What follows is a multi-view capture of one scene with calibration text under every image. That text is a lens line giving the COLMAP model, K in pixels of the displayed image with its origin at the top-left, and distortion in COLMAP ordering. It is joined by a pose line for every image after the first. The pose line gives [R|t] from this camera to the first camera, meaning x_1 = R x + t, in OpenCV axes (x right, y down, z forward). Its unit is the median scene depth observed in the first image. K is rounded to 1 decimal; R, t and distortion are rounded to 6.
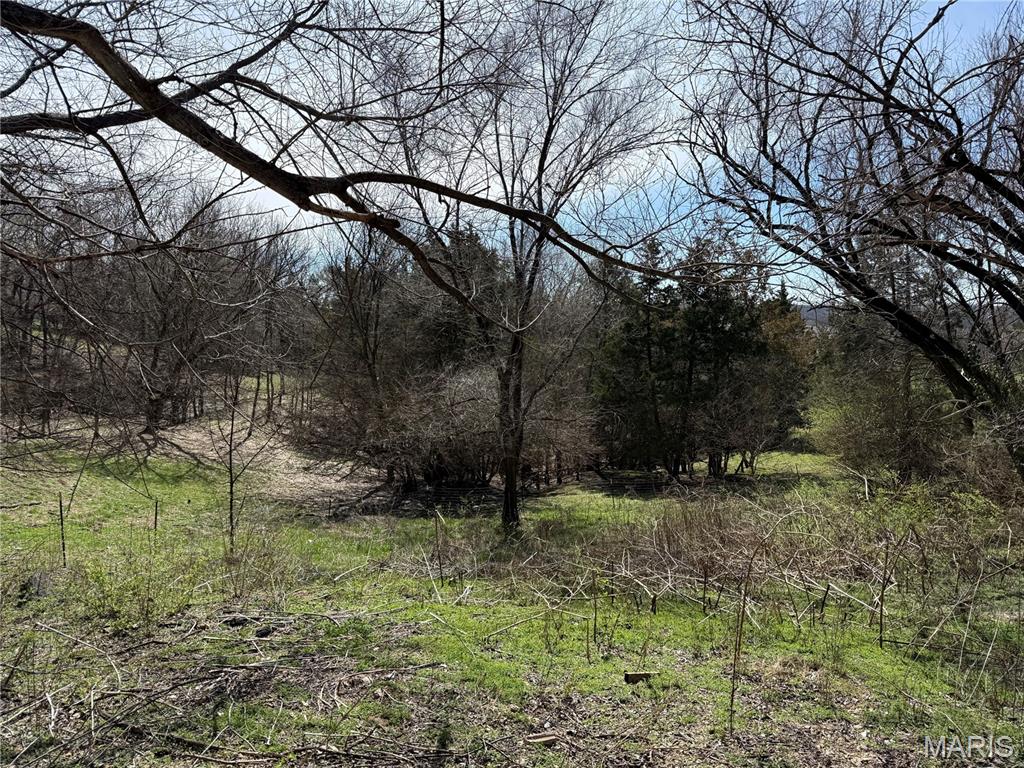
lens RADIAL K [[717.1, 0, 512.0], [0, 717.1, 384.0], [0, 0, 1]] dist [0.085961, -0.112390]
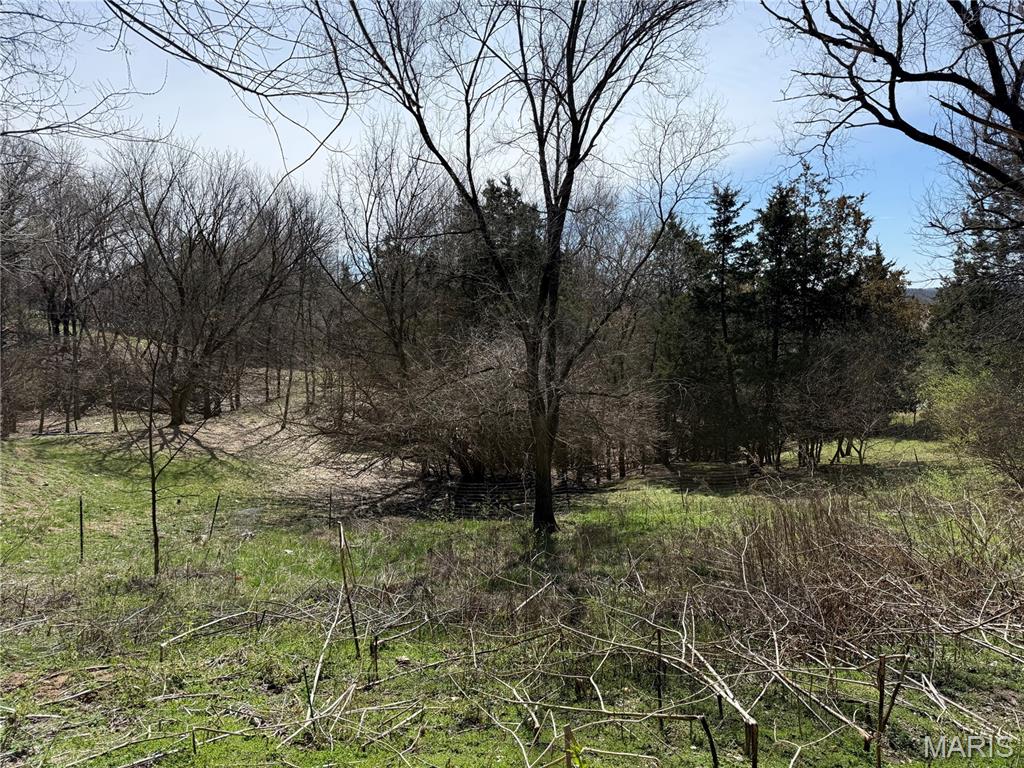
lens RADIAL K [[717.1, 0, 512.0], [0, 717.1, 384.0], [0, 0, 1]] dist [0.085961, -0.112390]
pose [[0.994965, -0.022466, -0.097672, 0.024984], [0.022979, 0.999727, 0.004131, 0.021006], [0.097553, -0.006355, 0.995210, 0.136794]]
